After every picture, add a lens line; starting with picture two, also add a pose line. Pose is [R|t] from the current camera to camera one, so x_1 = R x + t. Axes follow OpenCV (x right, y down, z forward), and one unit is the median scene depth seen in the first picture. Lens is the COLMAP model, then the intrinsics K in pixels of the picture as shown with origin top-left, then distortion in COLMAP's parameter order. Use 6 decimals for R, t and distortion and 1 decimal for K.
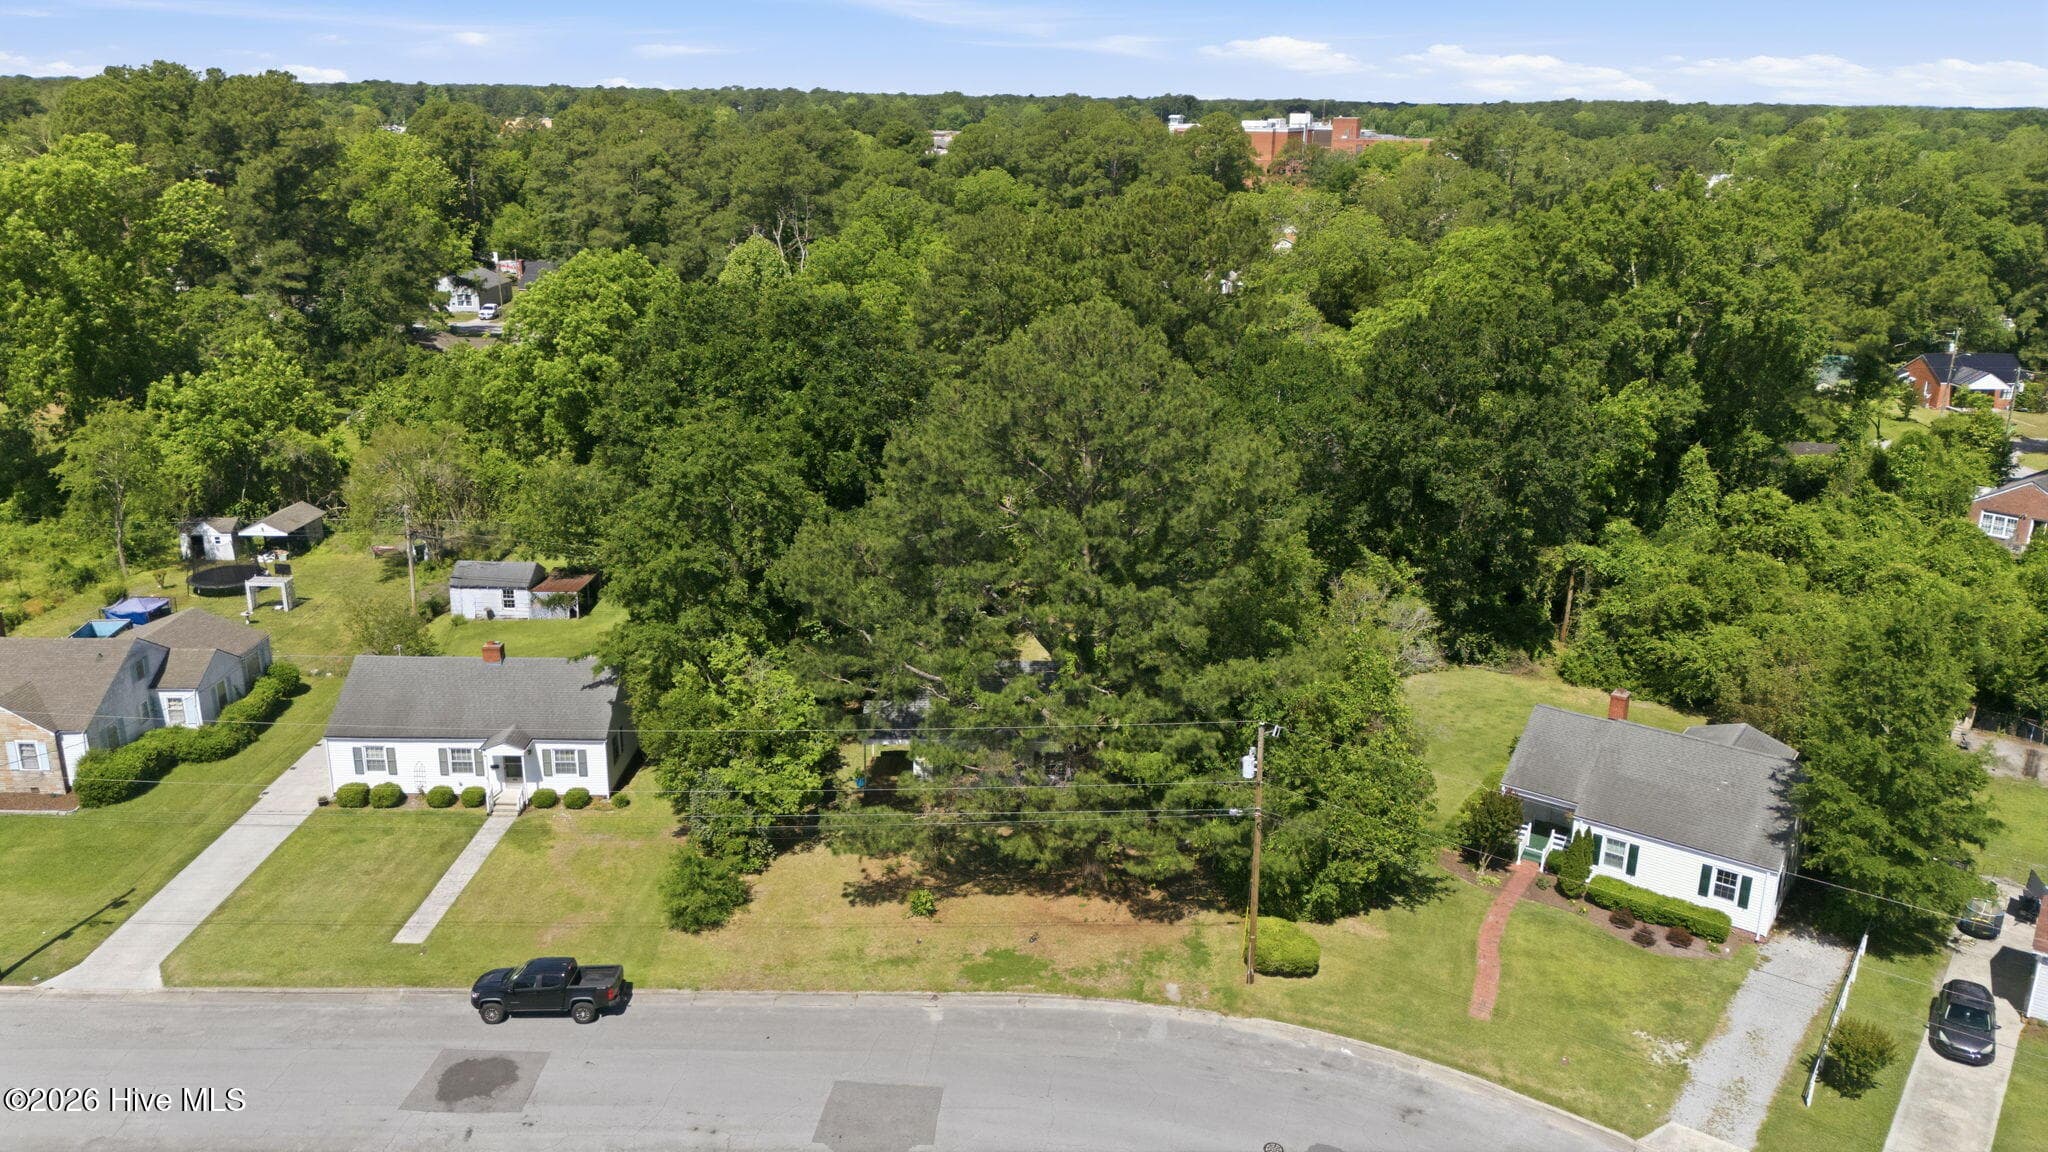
lens RADIAL K [[1541.0, 0, 1031.7], [0, 1541.0, 583.4], [0, 0, 1]] dist [0.036136, -0.005438]
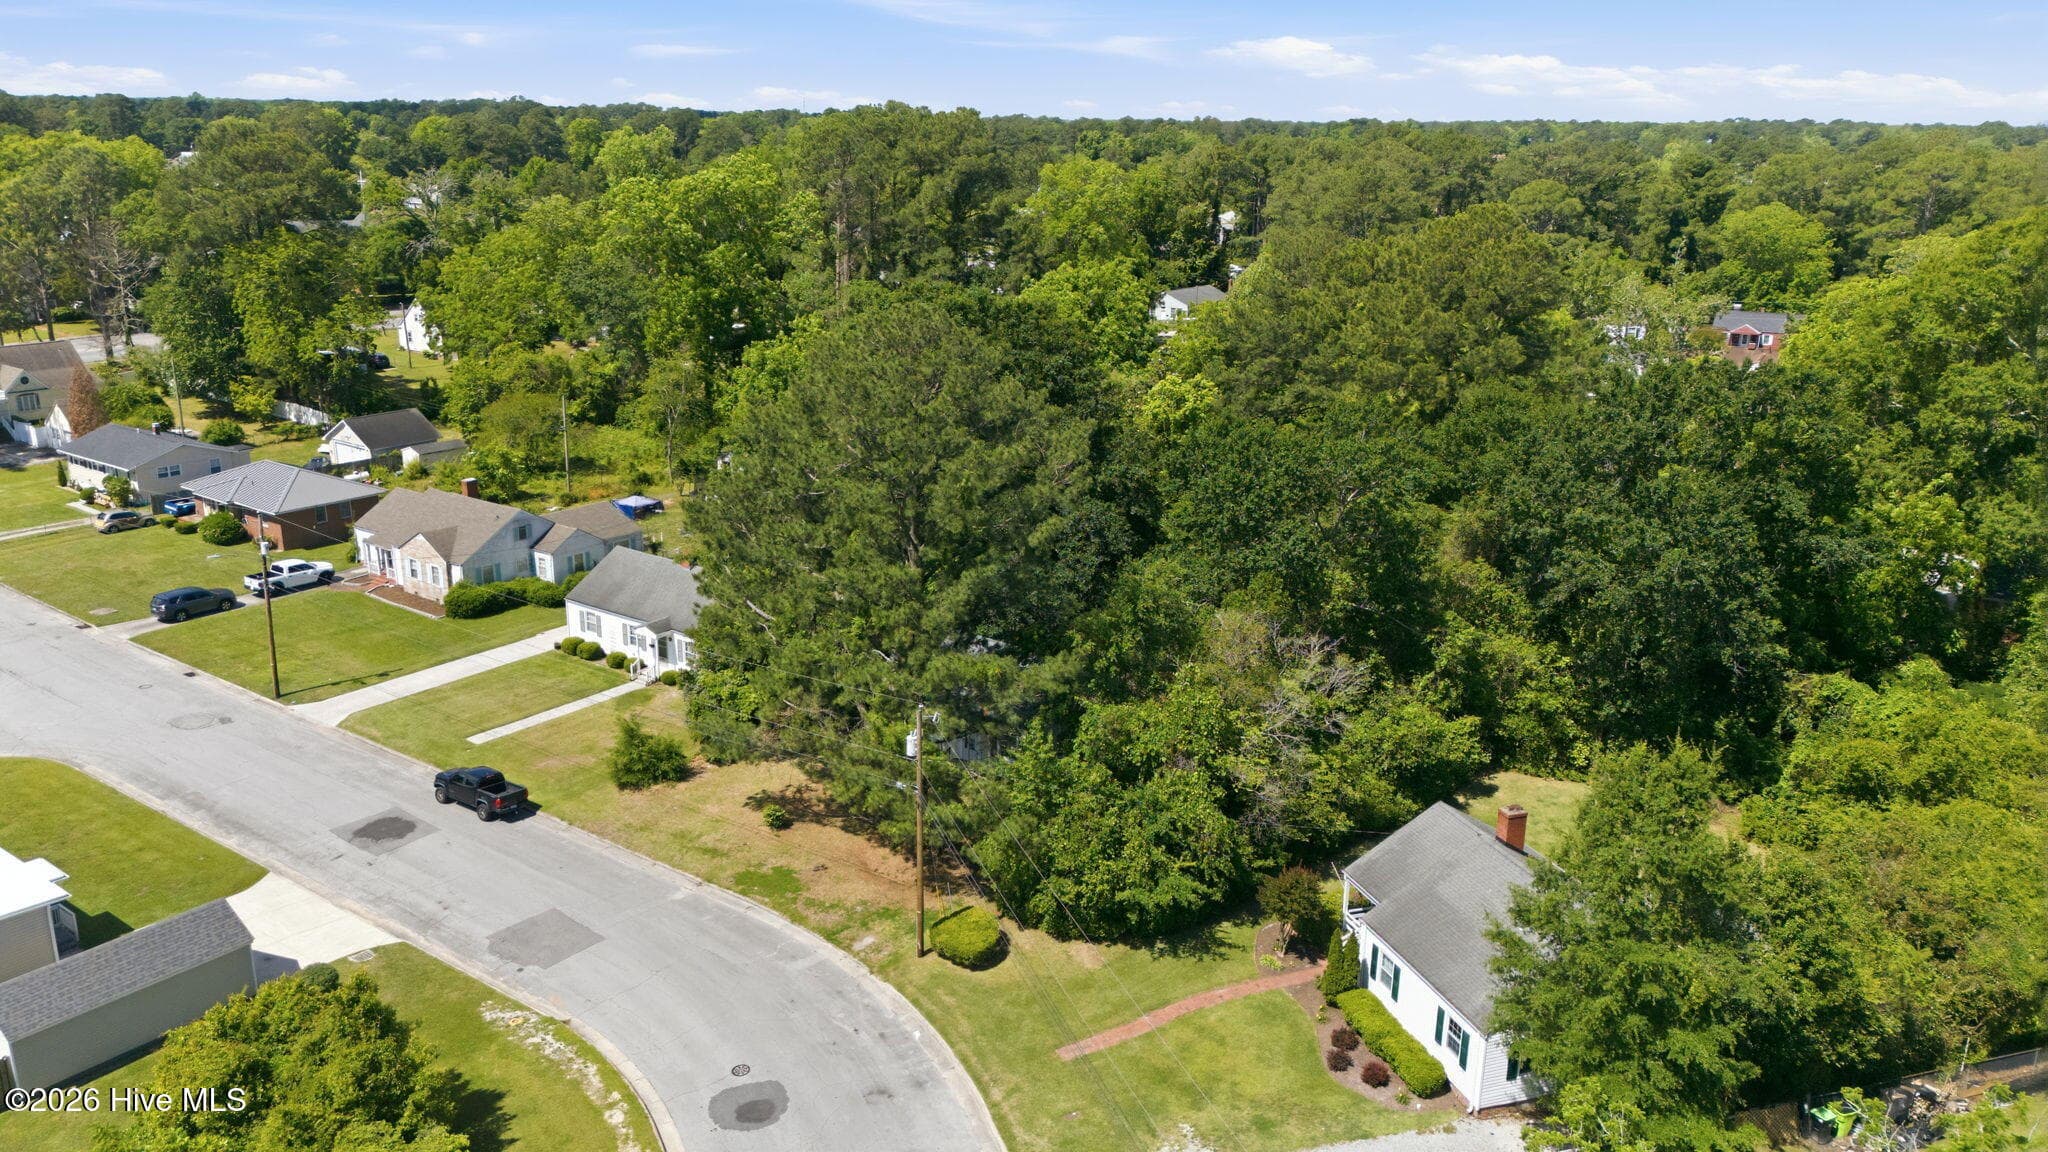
lens RADIAL K [[1541.0, 0, 1028.5], [0, 1541.0, 582.1], [0, 0, 1]] dist [0.036136, -0.005438]
pose [[0.812336, 0.173500, -0.556783, 0.607171], [-0.188343, 0.981611, 0.031093, -0.029699], [0.551939, 0.079608, 0.830076, 0.128661]]
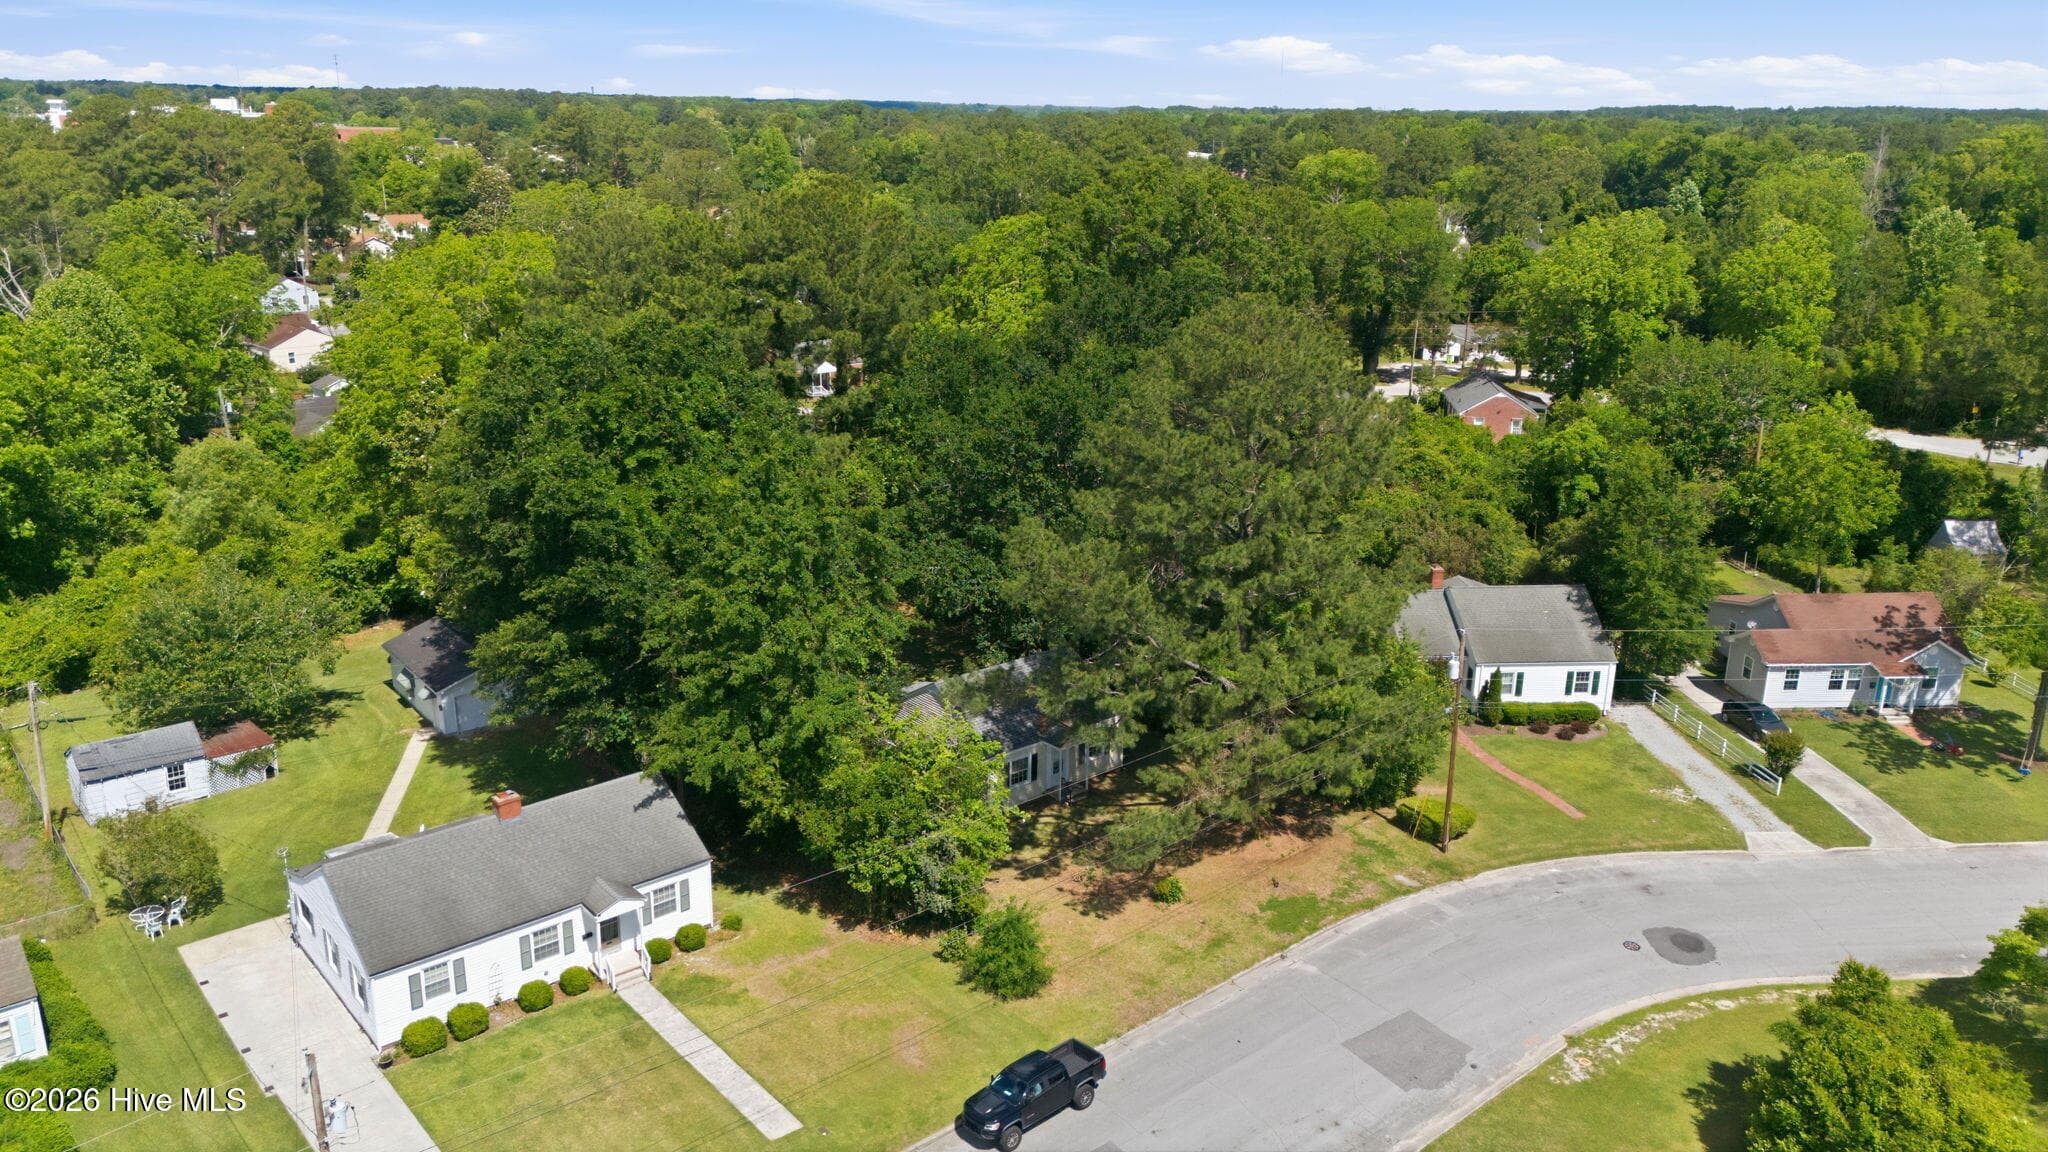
lens RADIAL K [[1541.0, 0, 1023.0], [0, 1541.0, 576.2], [0, 0, 1]] dist [0.036136, -0.005438]
pose [[0.753794, -0.201527, 0.625445, -0.662349], [0.197102, 0.977326, 0.077357, -0.085745], [-0.626854, 0.064965, 0.776424, 0.220995]]
